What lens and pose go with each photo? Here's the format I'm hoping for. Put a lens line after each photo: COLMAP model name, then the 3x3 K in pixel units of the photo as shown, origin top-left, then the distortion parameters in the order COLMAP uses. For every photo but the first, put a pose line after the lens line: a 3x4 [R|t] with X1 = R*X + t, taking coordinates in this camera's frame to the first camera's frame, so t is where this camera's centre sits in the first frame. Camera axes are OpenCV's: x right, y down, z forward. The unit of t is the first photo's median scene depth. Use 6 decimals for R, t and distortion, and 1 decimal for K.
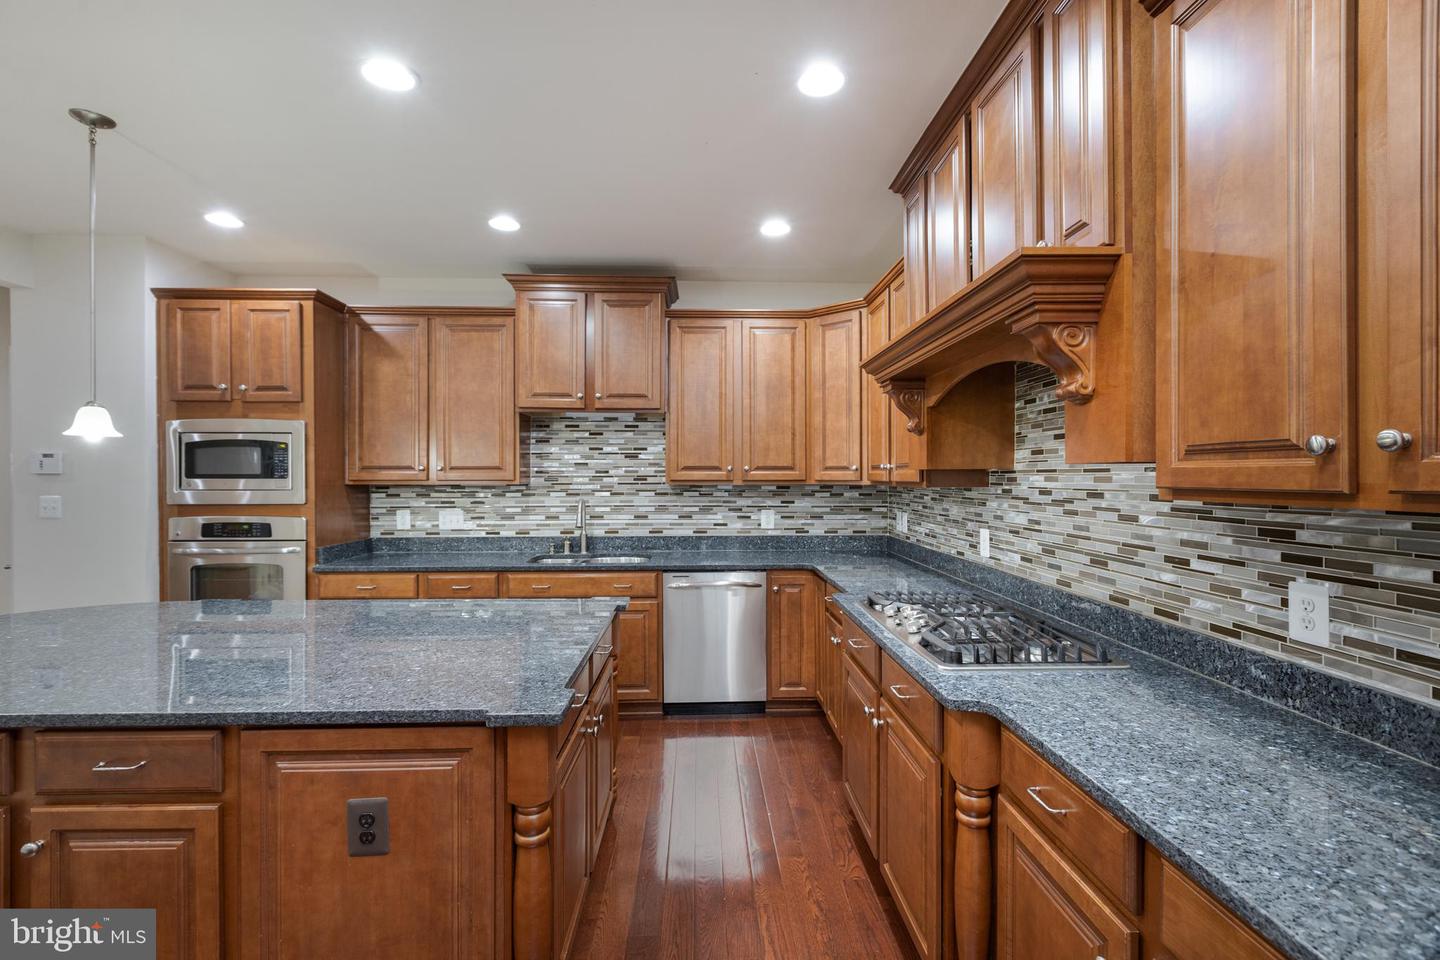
lens RADIAL K [[636.7, 0, 720.4], [0, 636.7, 473.9], [0, 0, 1]] dist [0.001254, 0.000056]
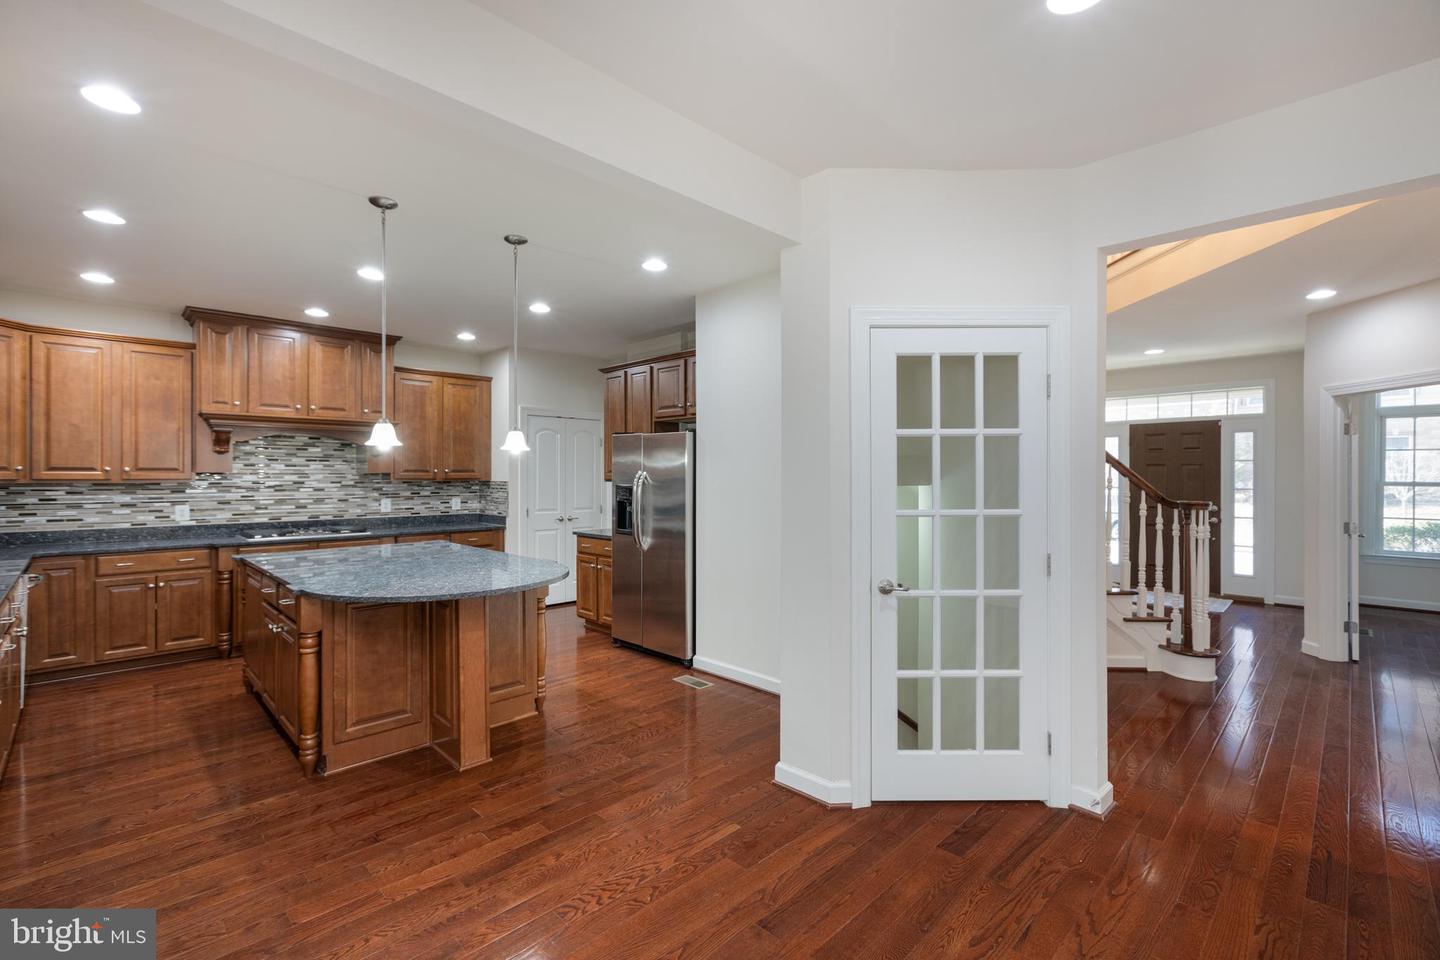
lens RADIAL K [[636.7, 0, 723.4], [0, 636.7, 478.7], [0, 0, 1]] dist [0.001254, 0.000056]
pose [[-0.683109, -0.003868, 0.730306, -1.440942], [-0.003356, 0.999992, 0.002157, 0.001873], [-0.730309, -0.000977, -0.683116, 0.826662]]
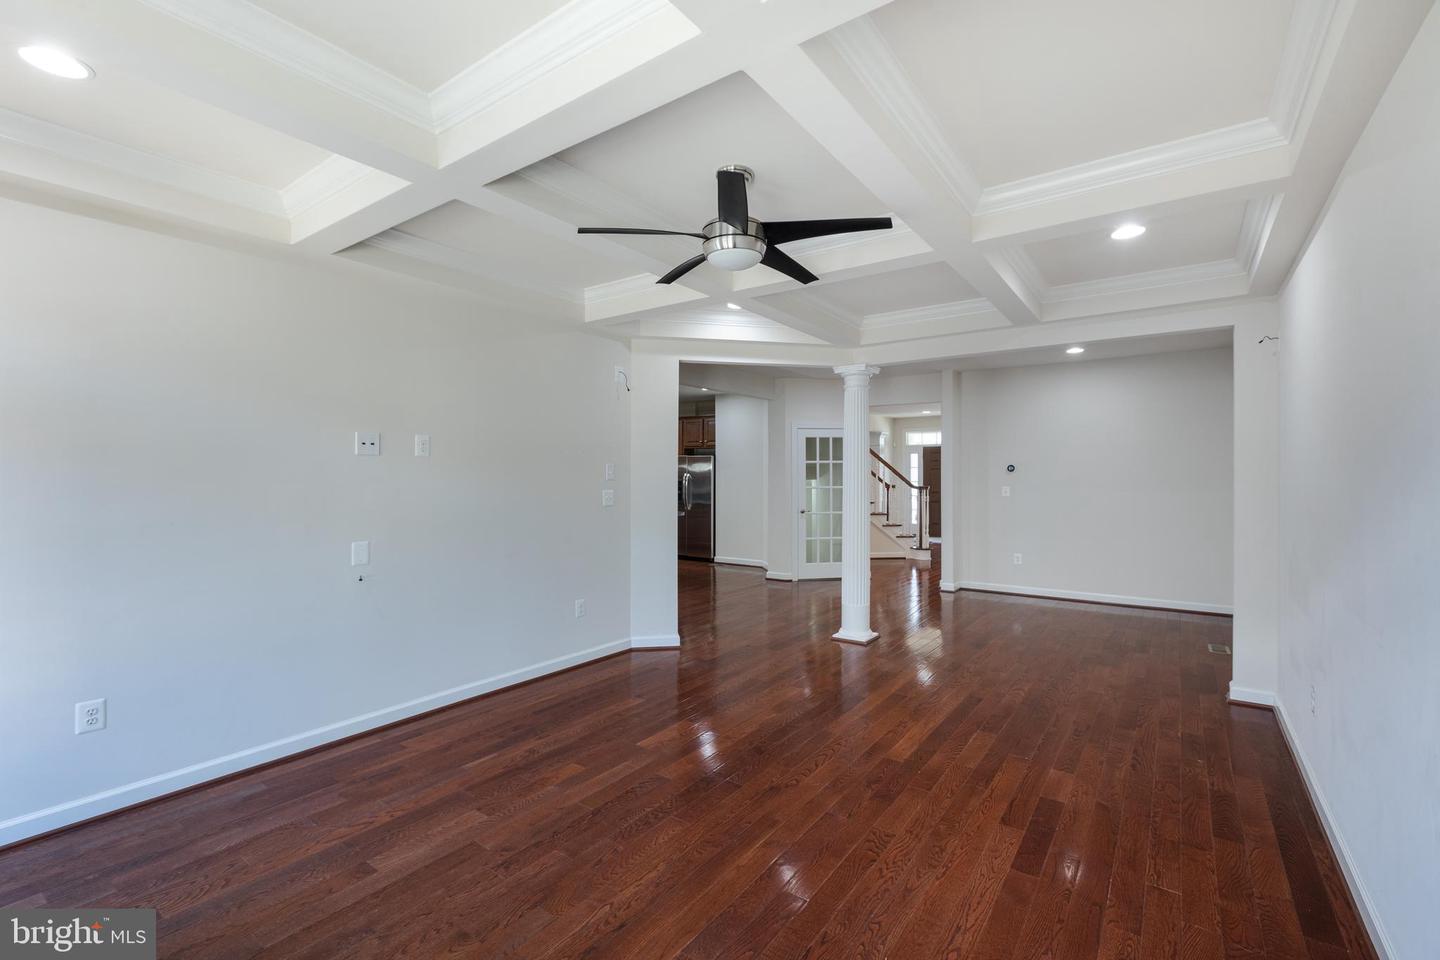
lens RADIAL K [[636.7, 0, 719.2], [0, 636.7, 480.3], [0, 0, 1]] dist [0.001254, 0.000056]
pose [[-0.788874, -0.007194, 0.614513, -2.178615], [-0.003450, 0.999968, 0.007277, 0.000872], [-0.614546, 0.003620, -0.788873, 2.133125]]
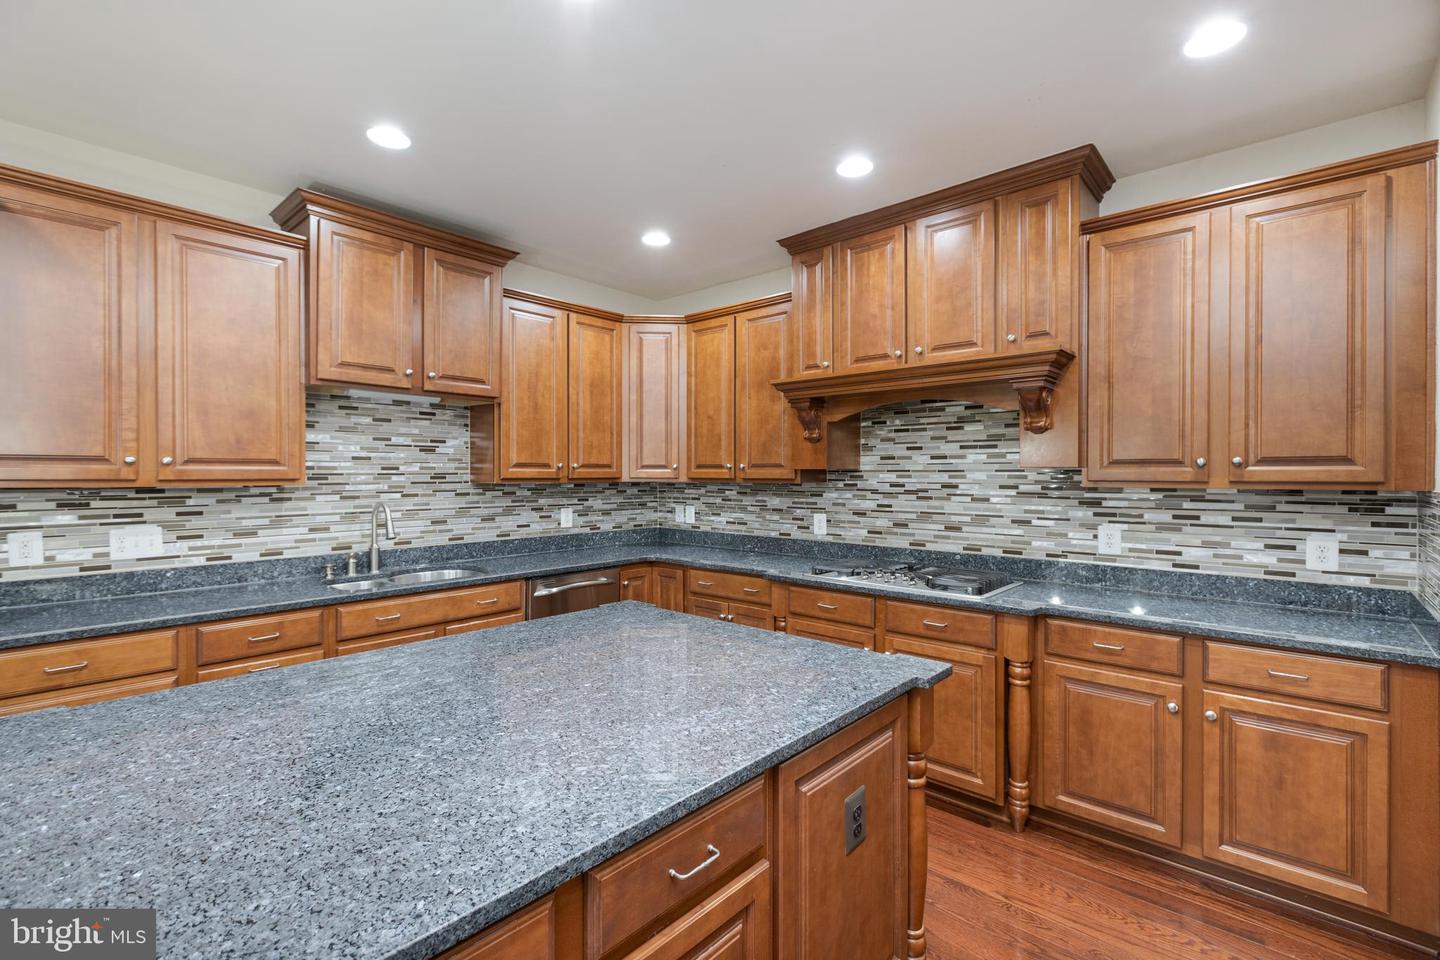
lens RADIAL K [[636.7, 0, 722.3], [0, 636.7, 475.9], [0, 0, 1]] dist [0.001254, 0.000056]
pose [[0.690661, -0.000824, 0.723178, -0.518380], [-0.004290, 0.999977, 0.005236, 0.000436], [-0.723166, -0.006719, 0.690641, 0.164733]]
